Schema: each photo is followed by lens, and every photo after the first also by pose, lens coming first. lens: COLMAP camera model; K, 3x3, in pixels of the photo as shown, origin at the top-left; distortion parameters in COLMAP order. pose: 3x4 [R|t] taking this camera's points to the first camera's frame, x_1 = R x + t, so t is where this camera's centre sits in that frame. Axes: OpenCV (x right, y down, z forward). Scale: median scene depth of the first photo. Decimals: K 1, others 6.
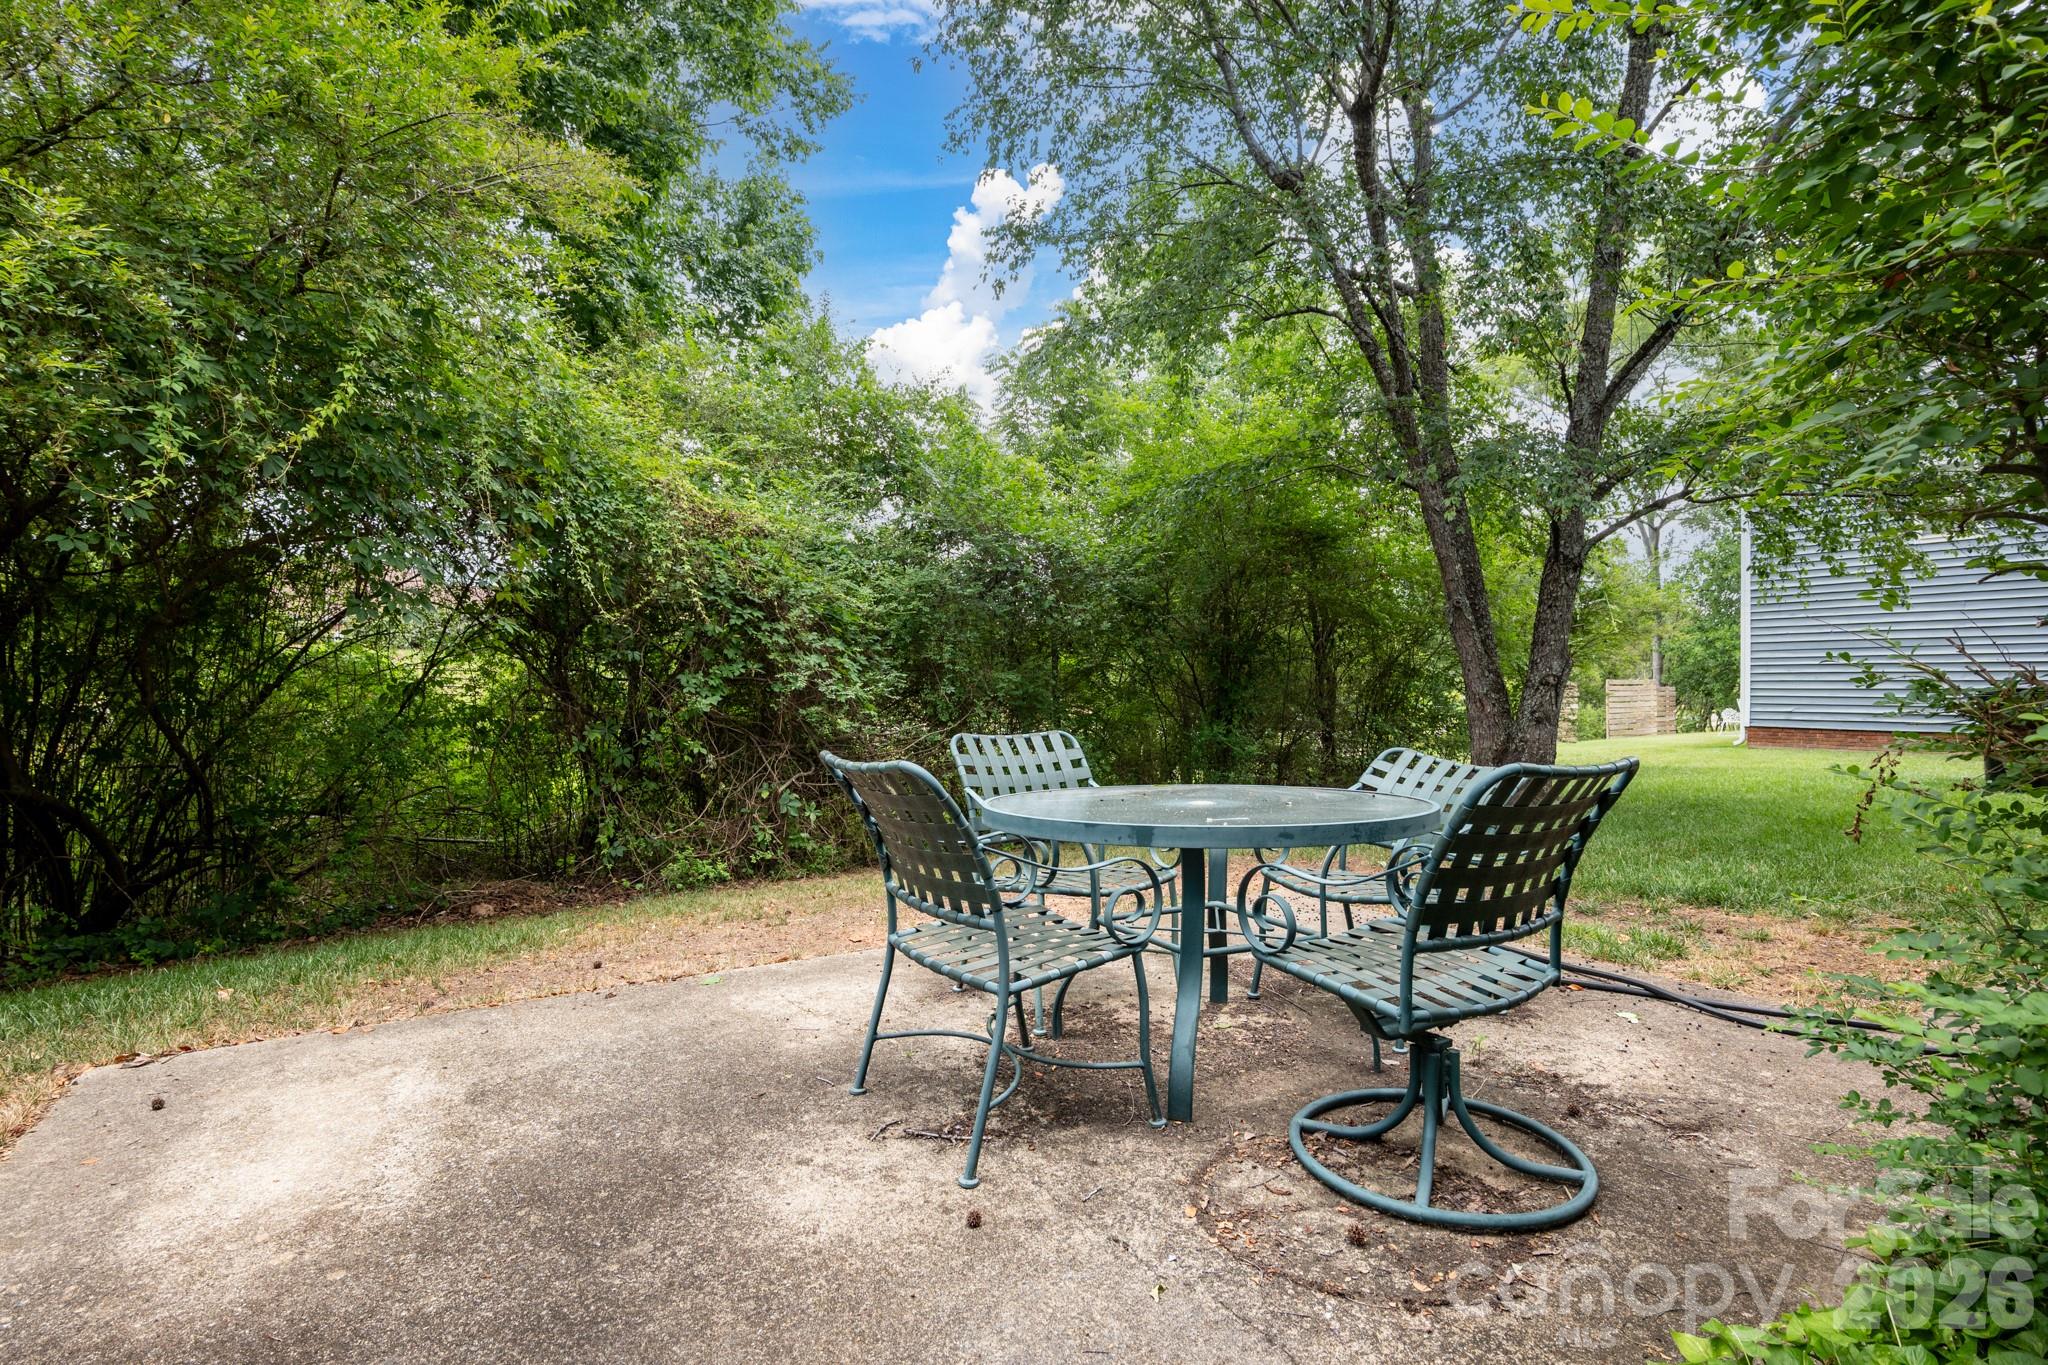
lens RADIAL K [[941.5, 0, 1024.0], [0, 941.5, 676.5], [0, 0, 1]] dist [-0.000009, -0.000048]
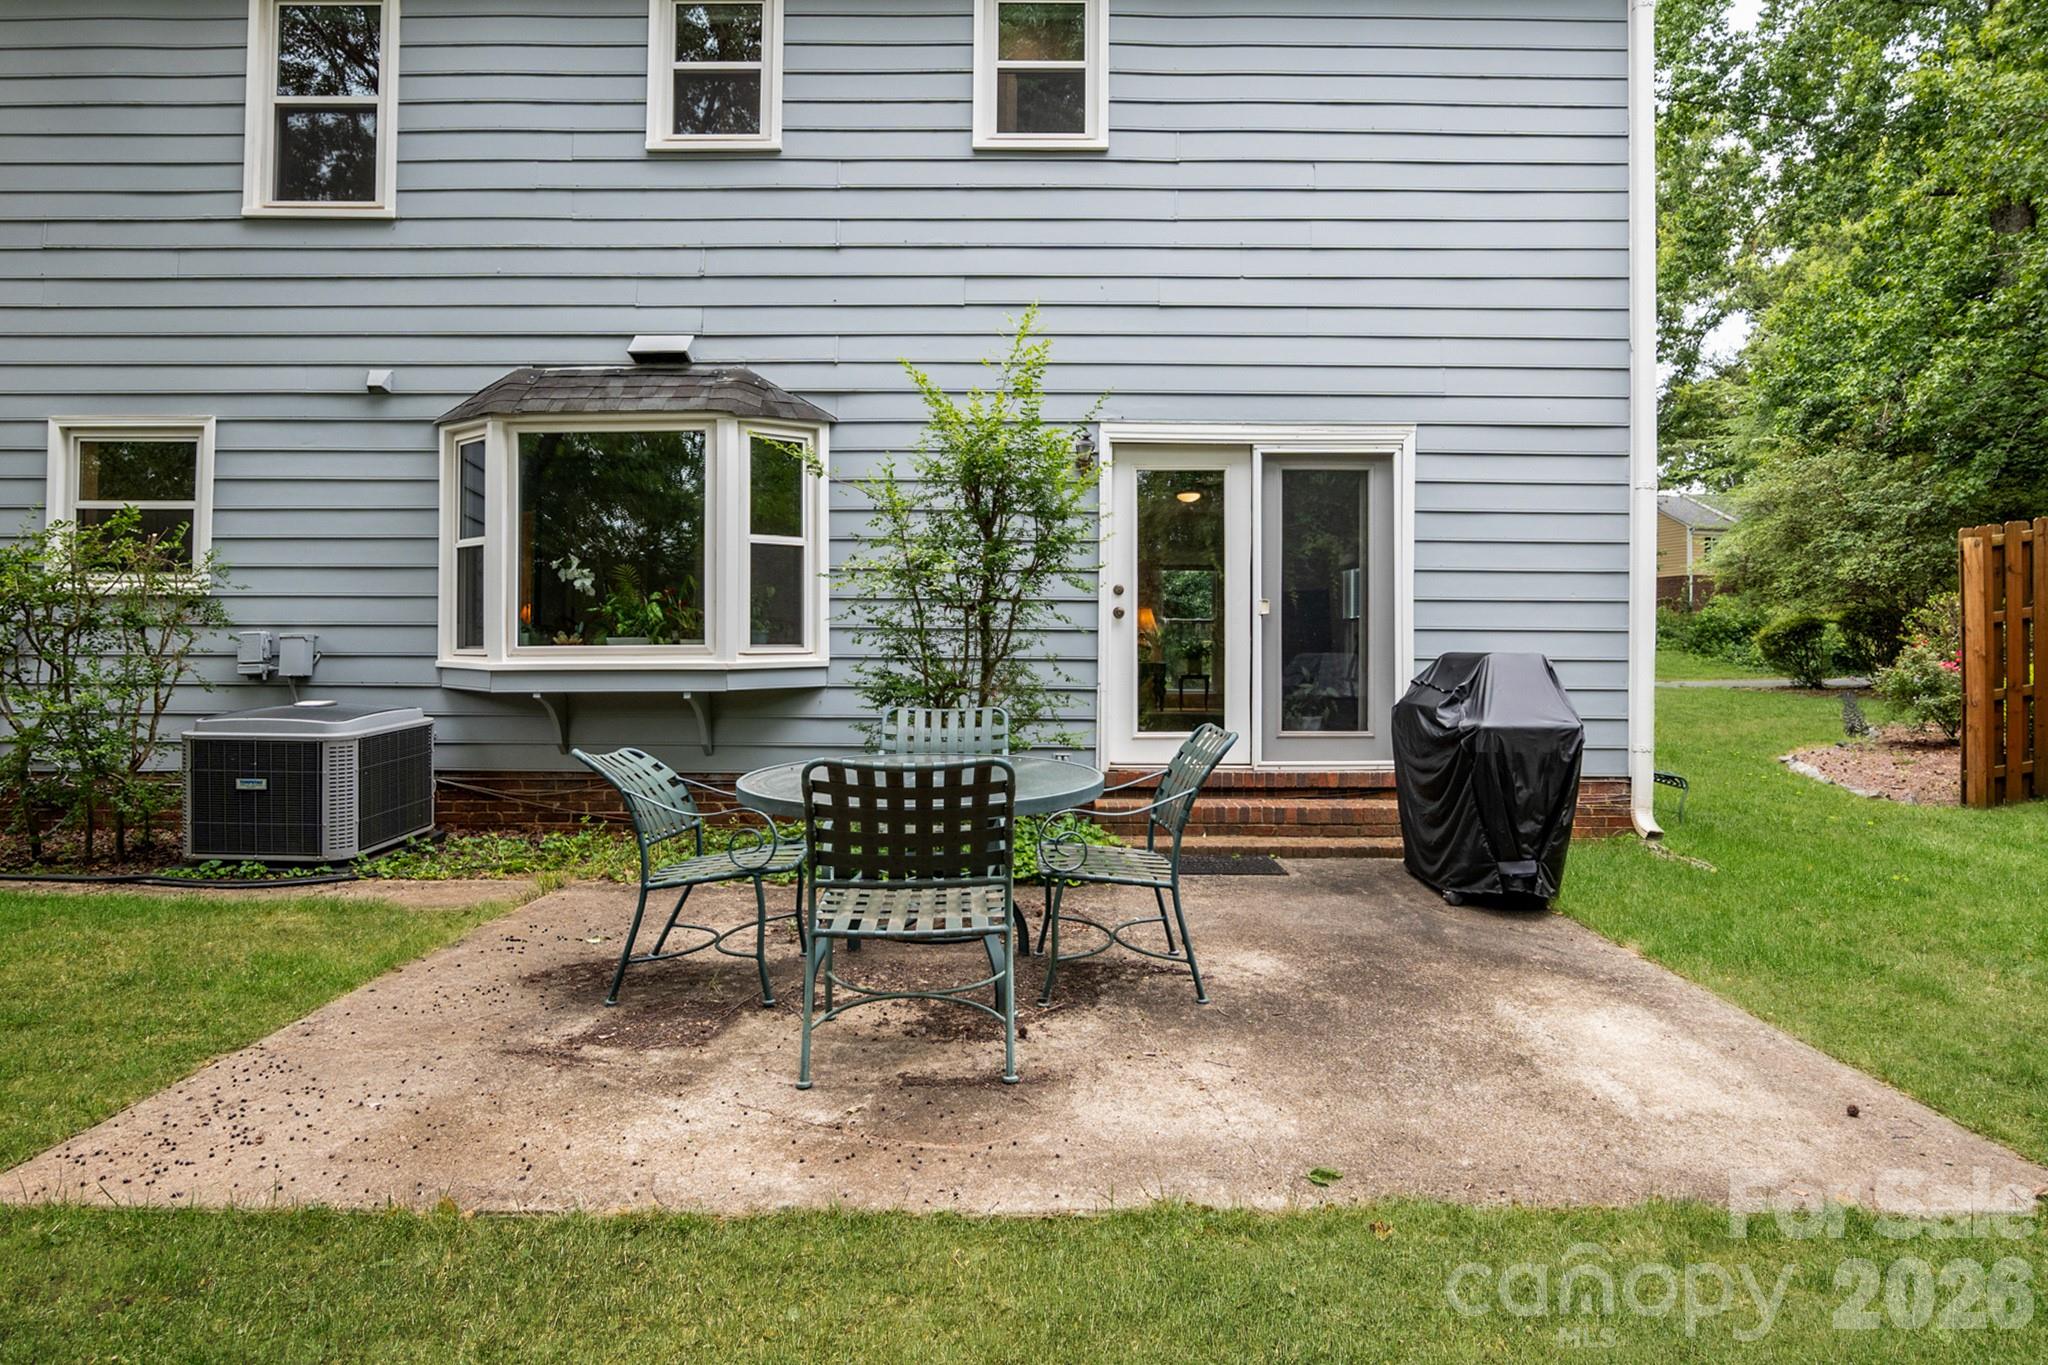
lens RADIAL K [[941.5, 0, 1014.0], [0, 941.5, 675.8], [0, 0, 1]] dist [-0.000009, -0.000048]
pose [[-0.820349, -0.012313, 0.571731, -0.719015], [-0.008448, 0.999920, 0.009412, -0.022003], [-0.571801, 0.002891, -0.820387, 2.272397]]
